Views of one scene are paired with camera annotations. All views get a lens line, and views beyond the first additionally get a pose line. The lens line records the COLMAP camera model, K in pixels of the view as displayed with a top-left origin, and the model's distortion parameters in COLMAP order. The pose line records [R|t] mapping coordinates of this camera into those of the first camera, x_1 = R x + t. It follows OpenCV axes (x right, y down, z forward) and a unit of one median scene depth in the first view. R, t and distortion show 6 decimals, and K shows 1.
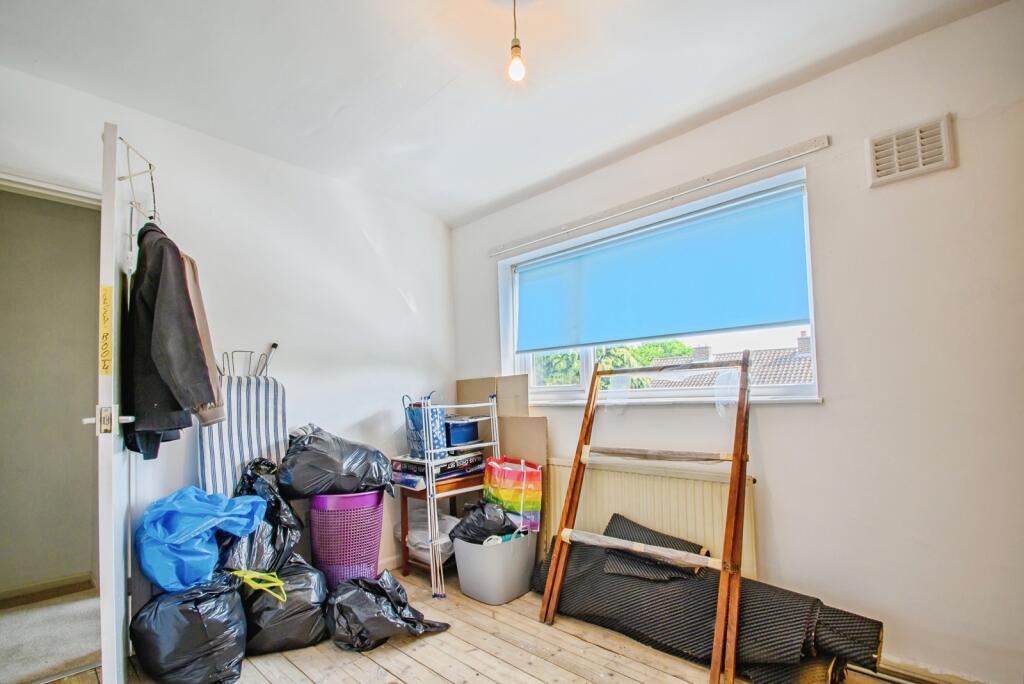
lens RADIAL K [[471.4, 0, 512.7], [0, 471.4, 328.2], [0, 0, 1]] dist [0.000460, -0.000563]
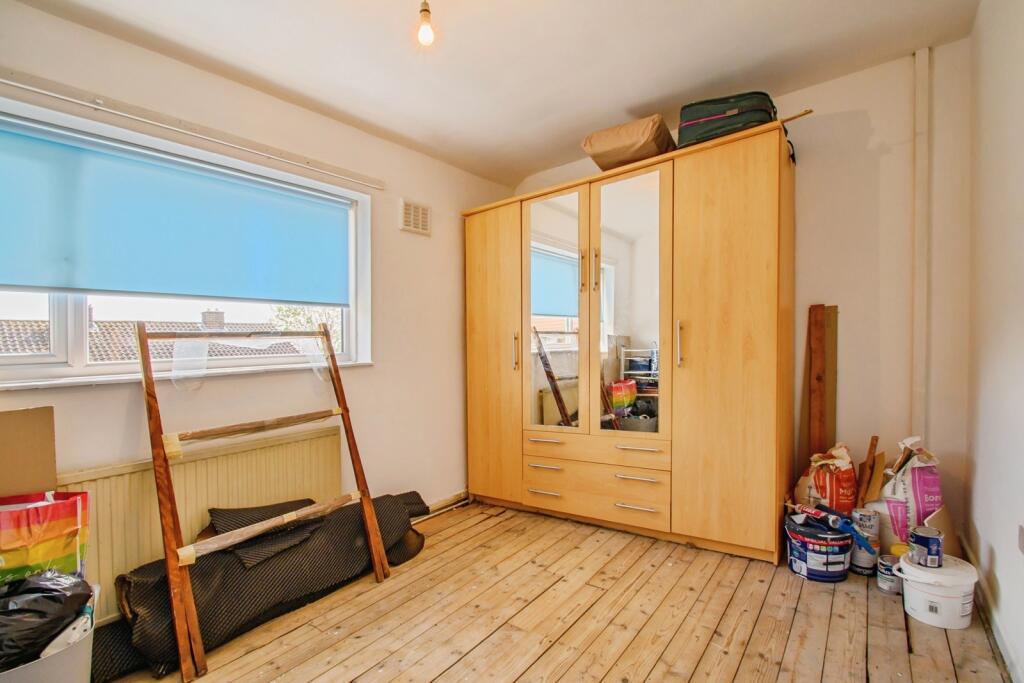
lens RADIAL K [[471.4, 0, 512.7], [0, 471.4, 327.7], [0, 0, 1]] dist [0.000460, -0.000563]
pose [[-0.112839, 0.069835, 0.991156, -0.736190], [-0.099979, 0.991666, -0.081253, 0.107716], [-0.988570, -0.108264, -0.104917, 0.663707]]
